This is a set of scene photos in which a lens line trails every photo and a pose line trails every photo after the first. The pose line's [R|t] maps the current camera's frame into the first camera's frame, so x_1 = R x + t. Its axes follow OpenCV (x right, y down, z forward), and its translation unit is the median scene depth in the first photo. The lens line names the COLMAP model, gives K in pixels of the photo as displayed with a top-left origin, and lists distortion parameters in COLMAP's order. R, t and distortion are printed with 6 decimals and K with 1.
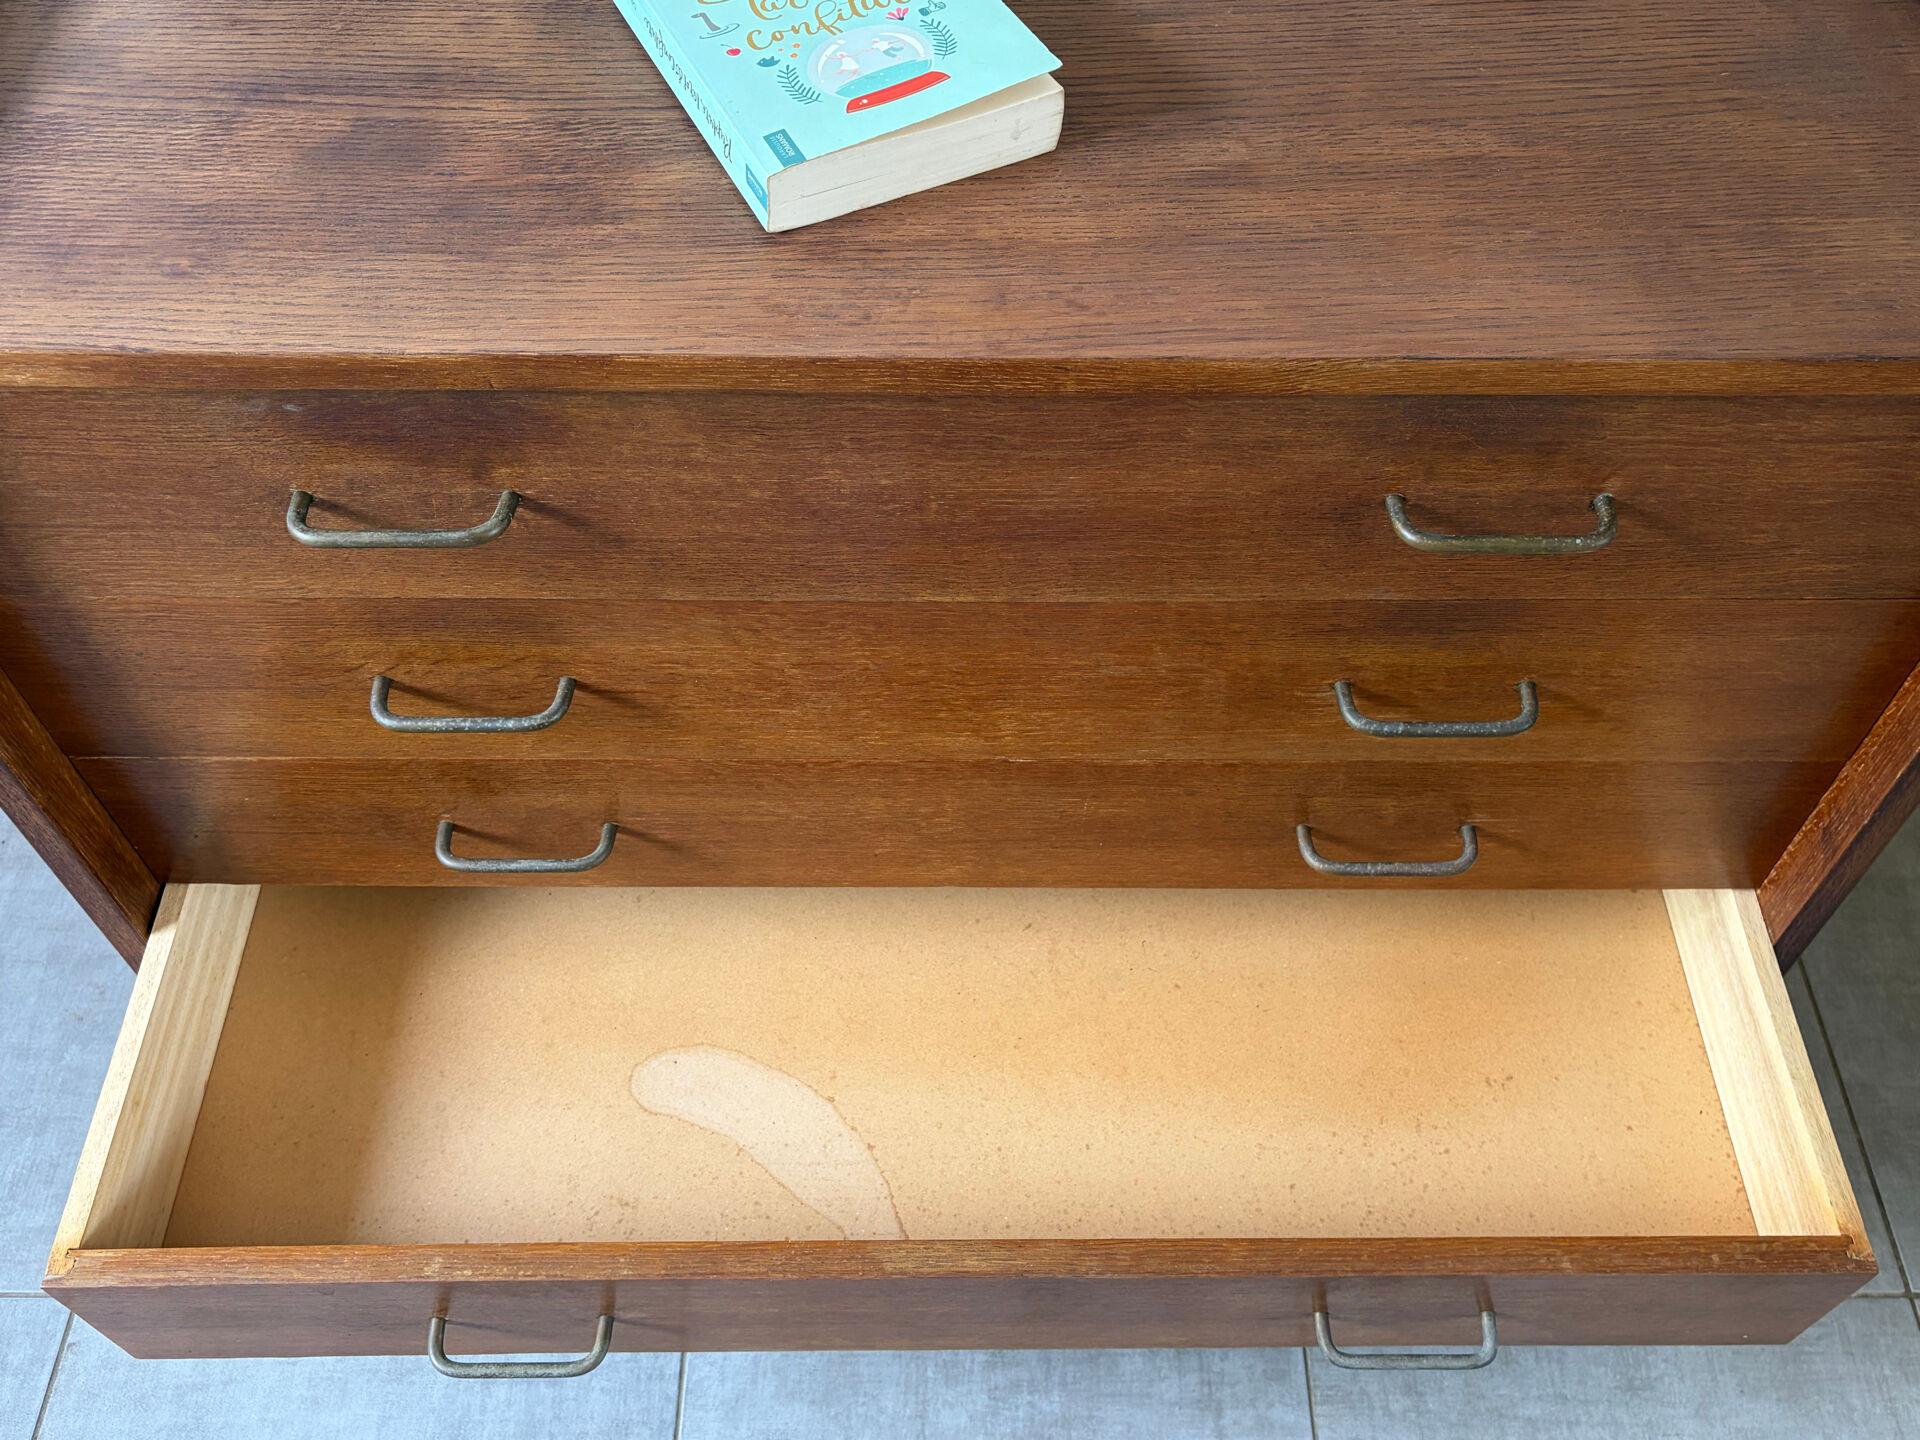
lens RADIAL K [[1729.3, 0, 974.5], [0, 1729.3, 729.7], [0, 0, 1]] dist [0.011947, 0.010788]
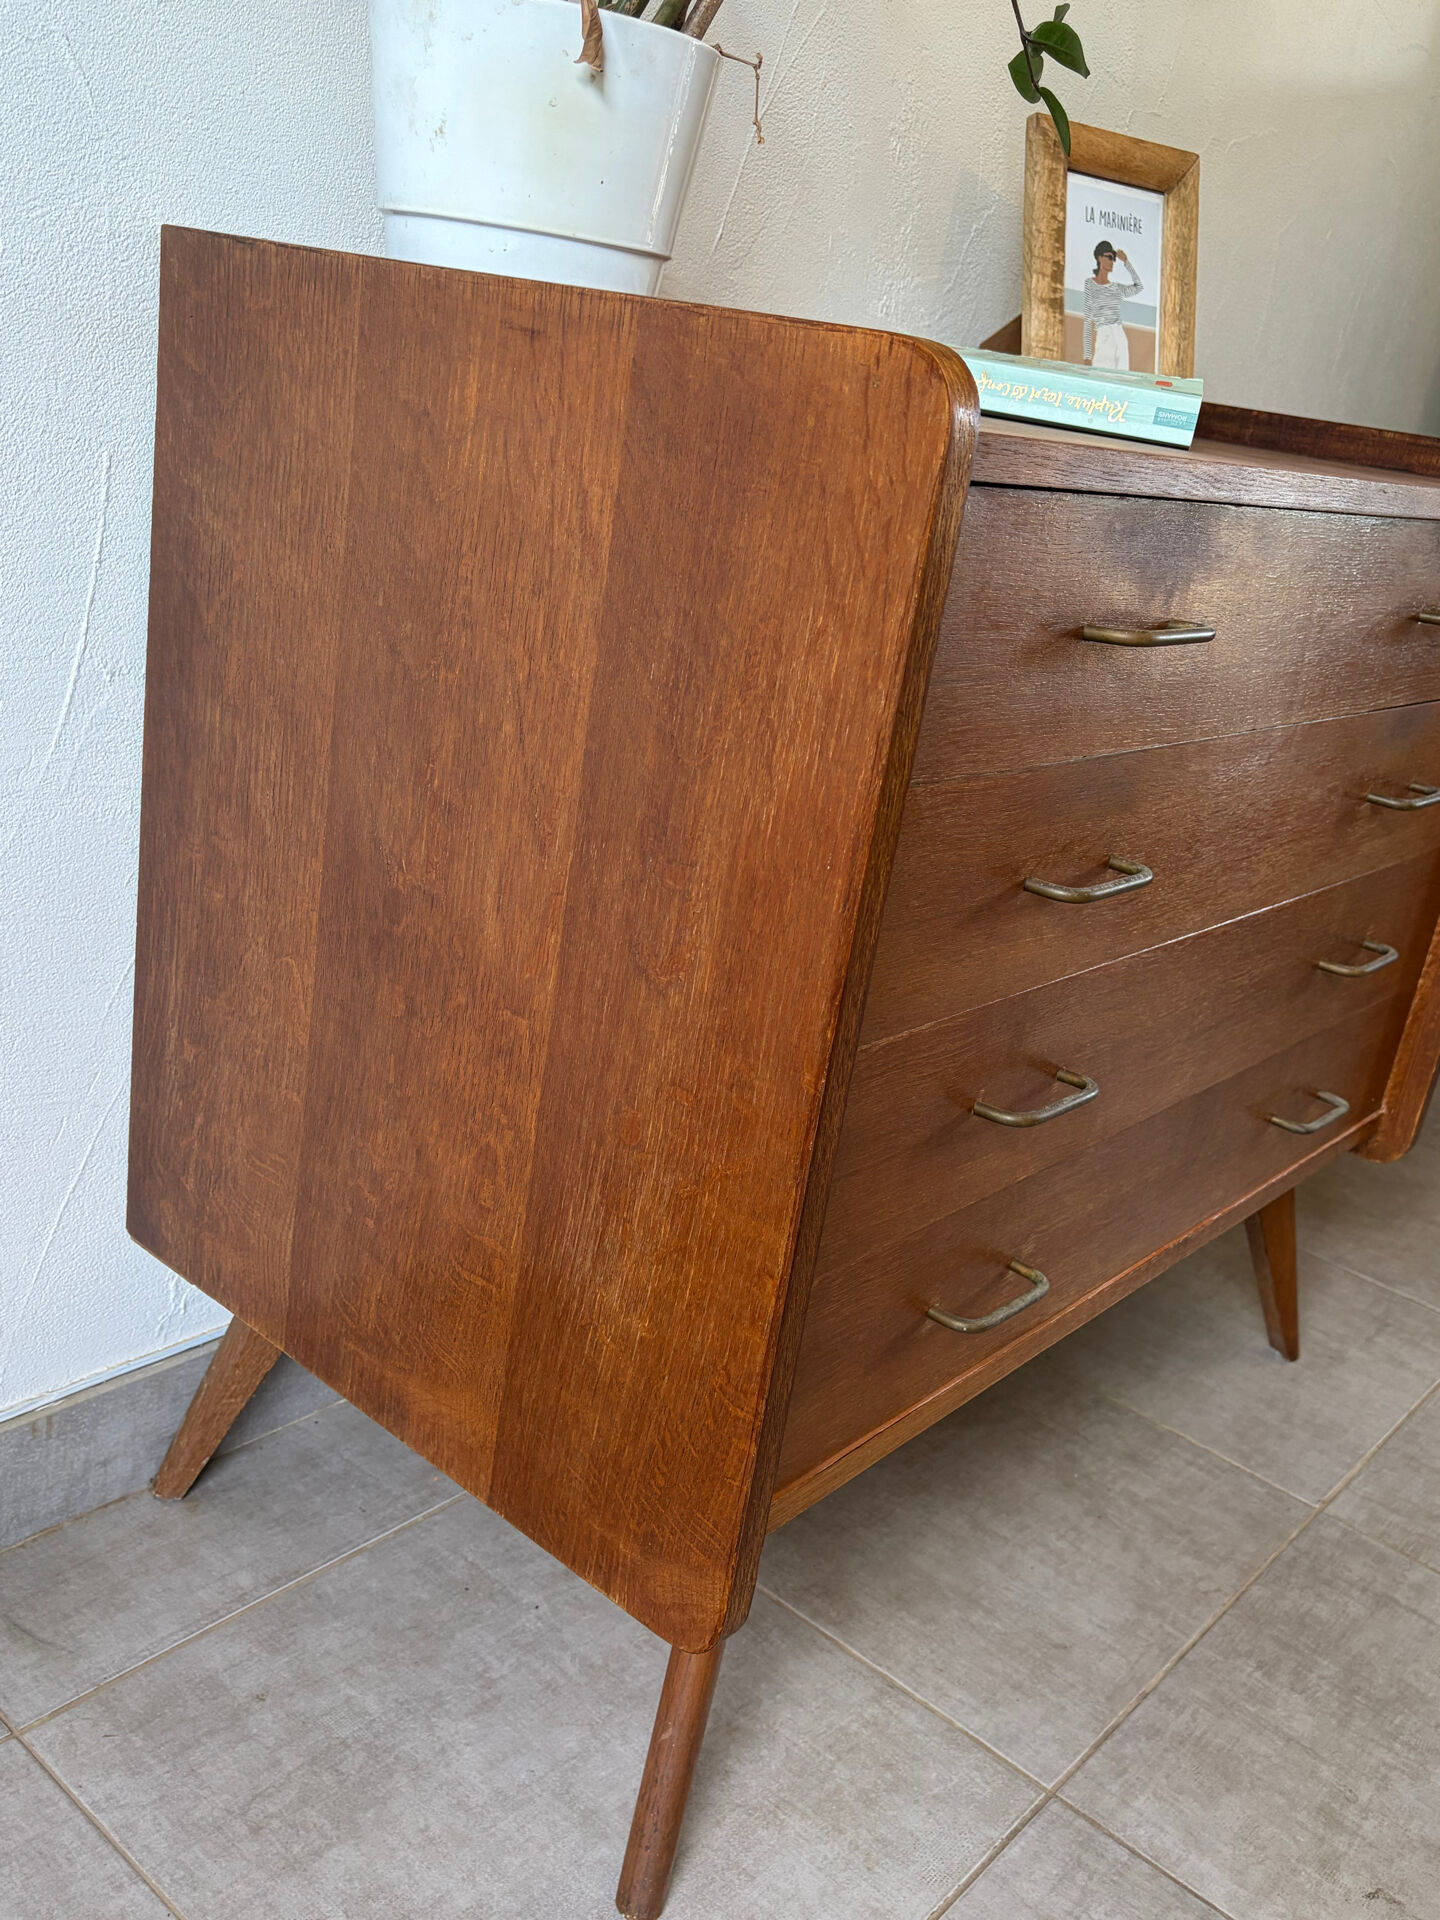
lens RADIAL K [[1729.3, 0, 710.8], [0, 1729.3, 964.3], [0, 0, 1]] dist [0.011947, 0.010788]
pose [[0.645710, -0.167605, 0.744962, -1.382909], [0.511161, 0.819643, -0.258651, 0.203823], [-0.567251, 0.547809, 0.614924, 0.556944]]
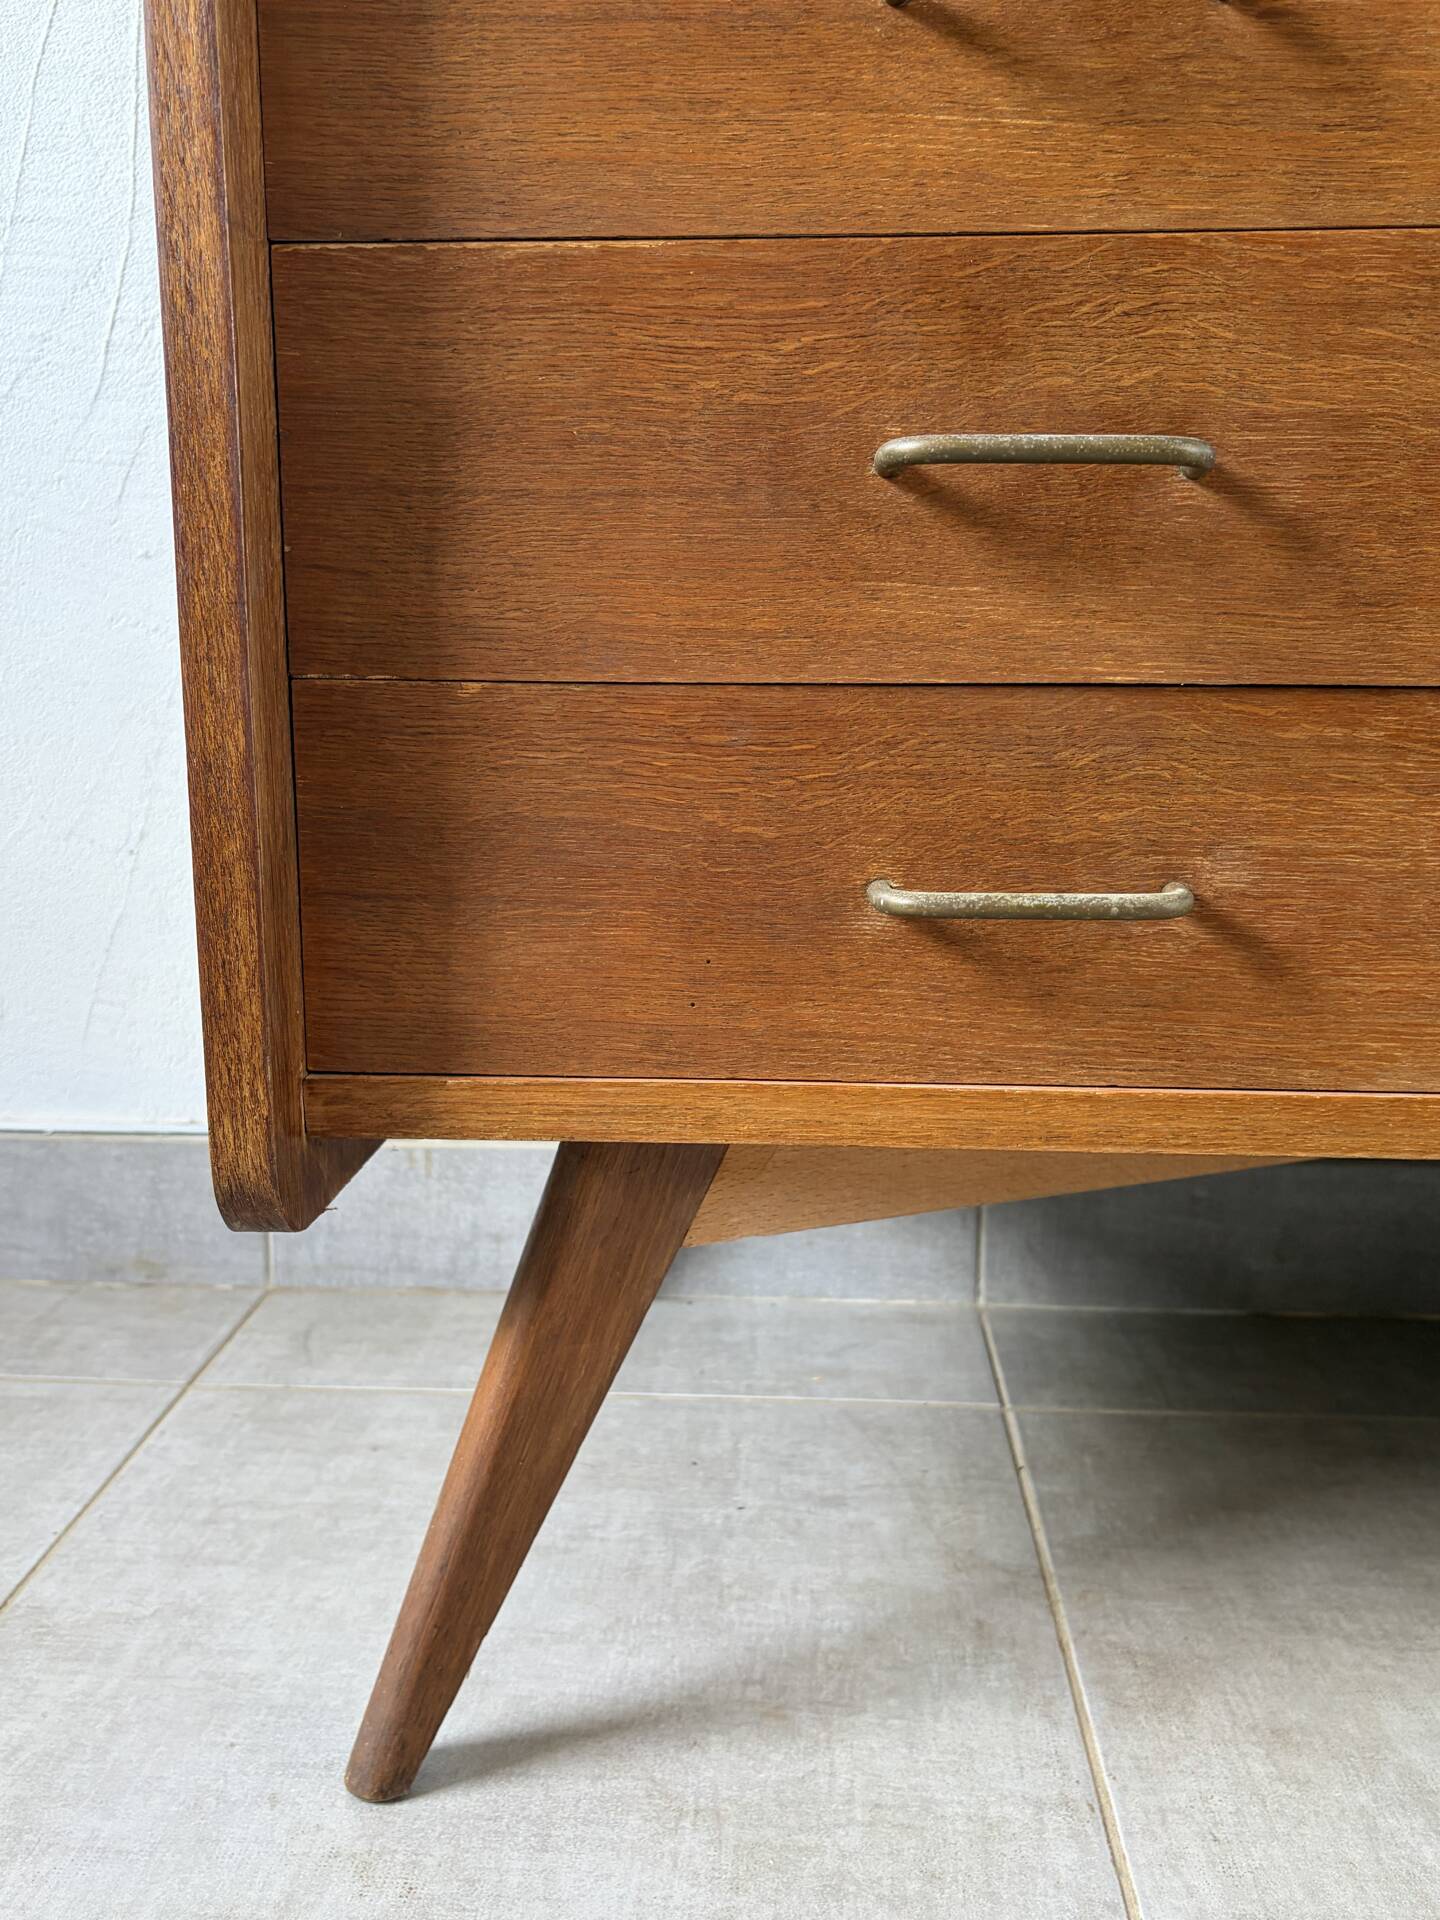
lens RADIAL K [[1725.6, 0, 710.0], [0, 1725.6, 968.7], [0, 0, 1]] dist [0.040398, -0.044973]
pose [[0.998313, 0.012701, -0.056663, -0.407868], [-0.047726, 0.735334, -0.676023, 0.668578], [0.033080, 0.677586, 0.734699, 0.885945]]
